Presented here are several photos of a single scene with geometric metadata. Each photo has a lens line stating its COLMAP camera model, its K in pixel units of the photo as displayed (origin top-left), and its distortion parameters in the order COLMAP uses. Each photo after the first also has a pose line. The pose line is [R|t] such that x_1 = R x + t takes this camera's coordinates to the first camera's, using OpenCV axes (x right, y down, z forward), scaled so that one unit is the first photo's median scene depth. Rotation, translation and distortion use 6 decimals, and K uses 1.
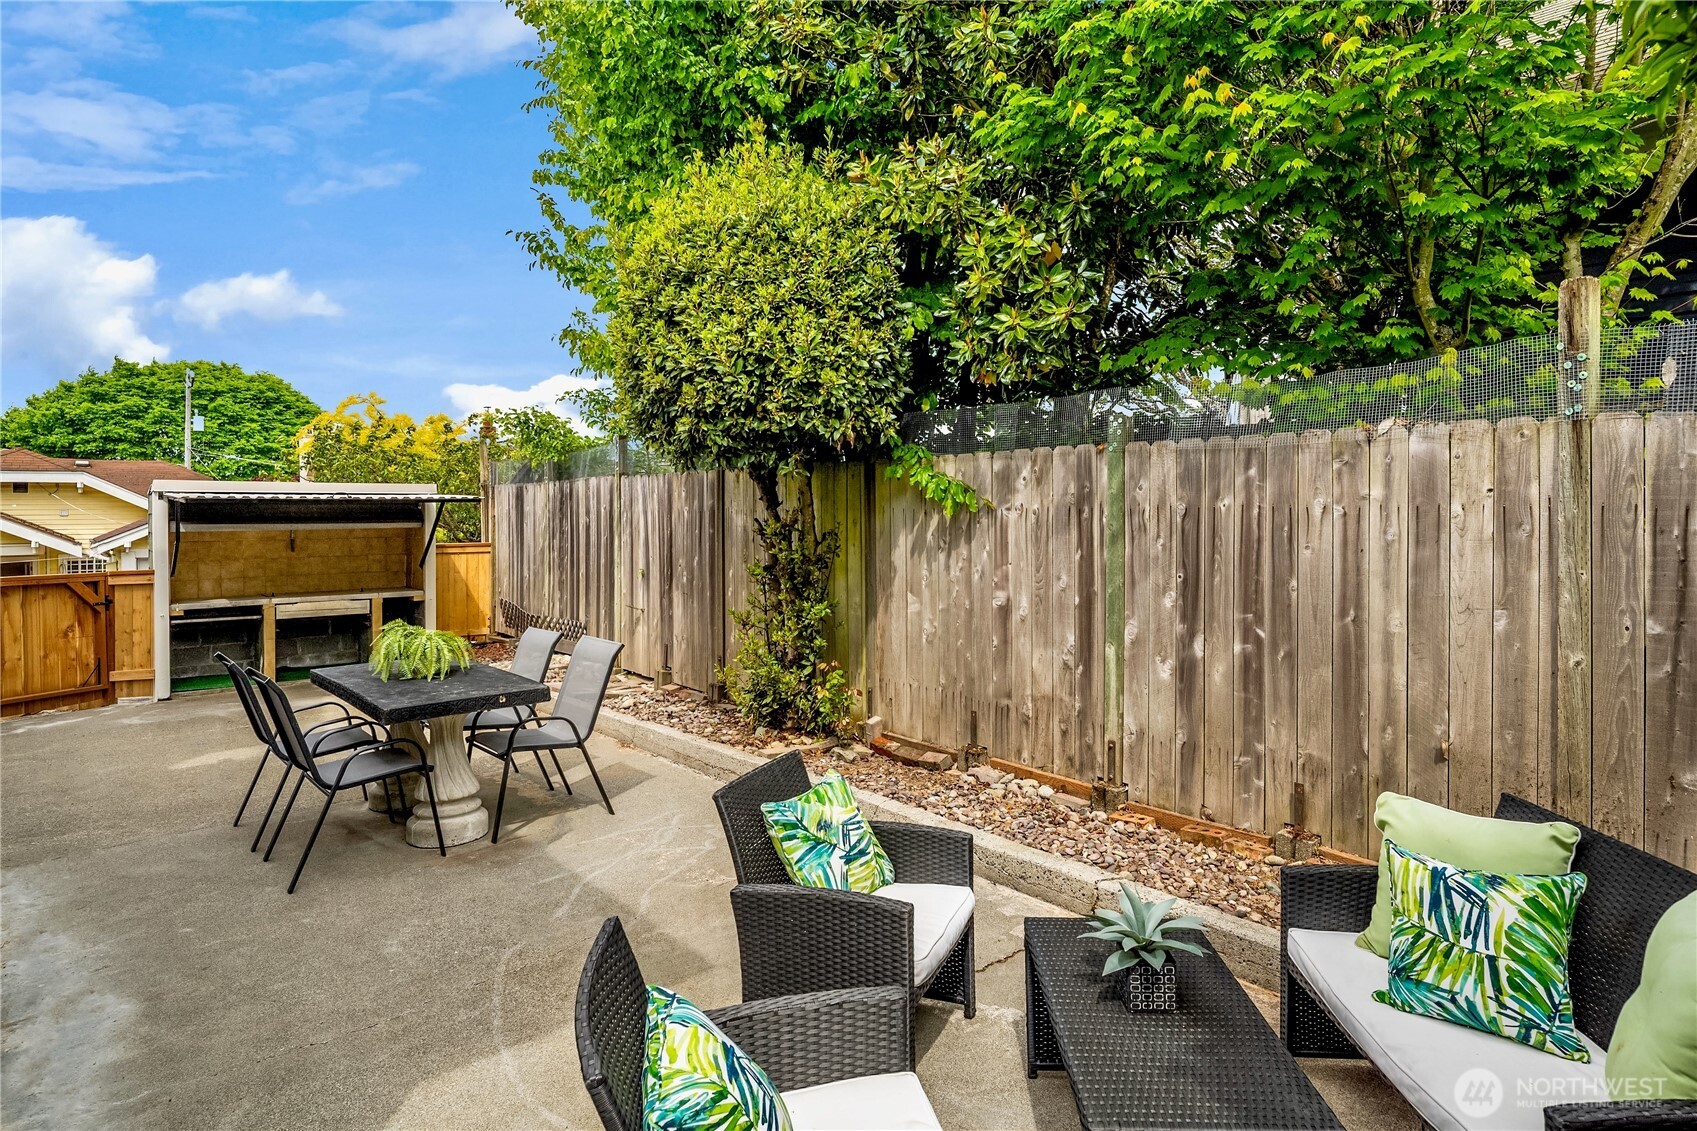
lens RADIAL K [[928.2, 0, 851.3], [0, 928.2, 493.7], [0, 0, 1]] dist [0.001317, -0.008419]
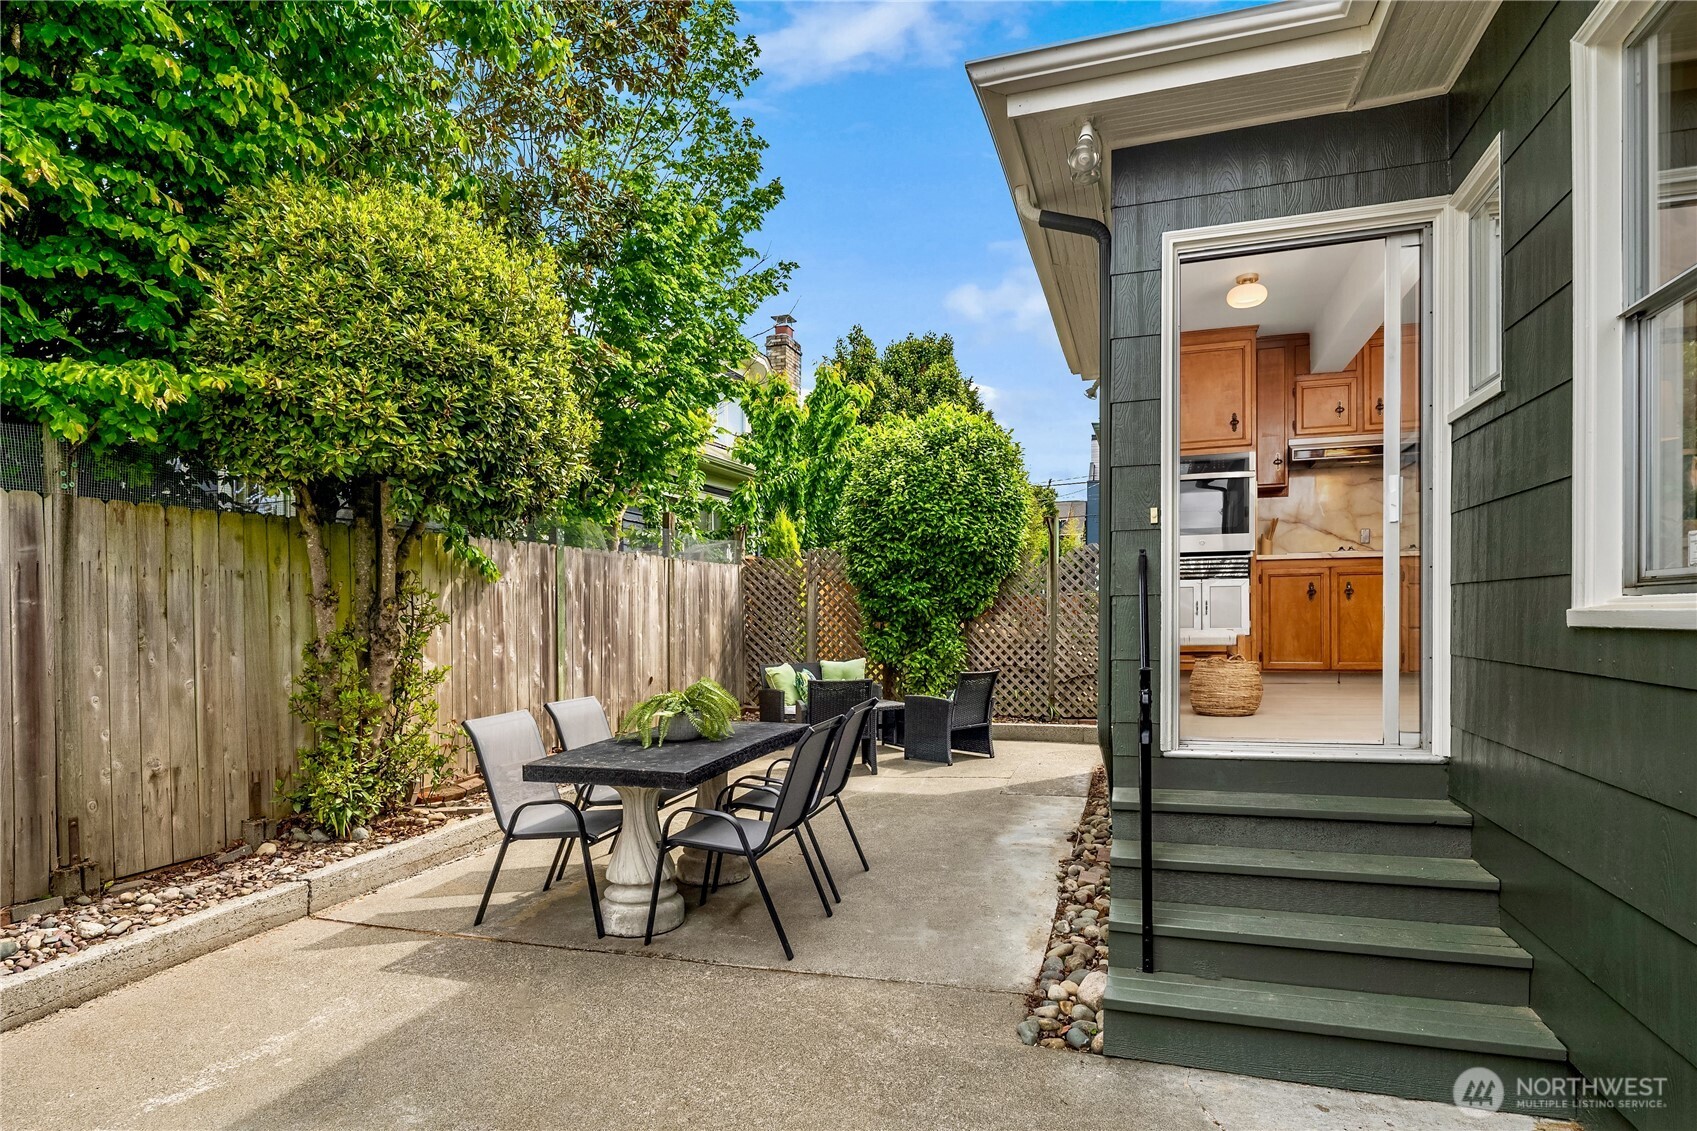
lens RADIAL K [[926.3, 0, 845.0], [0, 926.3, 620.9], [0, 0, 1]] dist [-0.000315, -0.000650]
pose [[-0.532990, 0.006338, 0.846098, -1.463673], [0.001076, 0.999976, -0.006813, 0.099369], [-0.846121, -0.002721, -0.532985, 1.511154]]
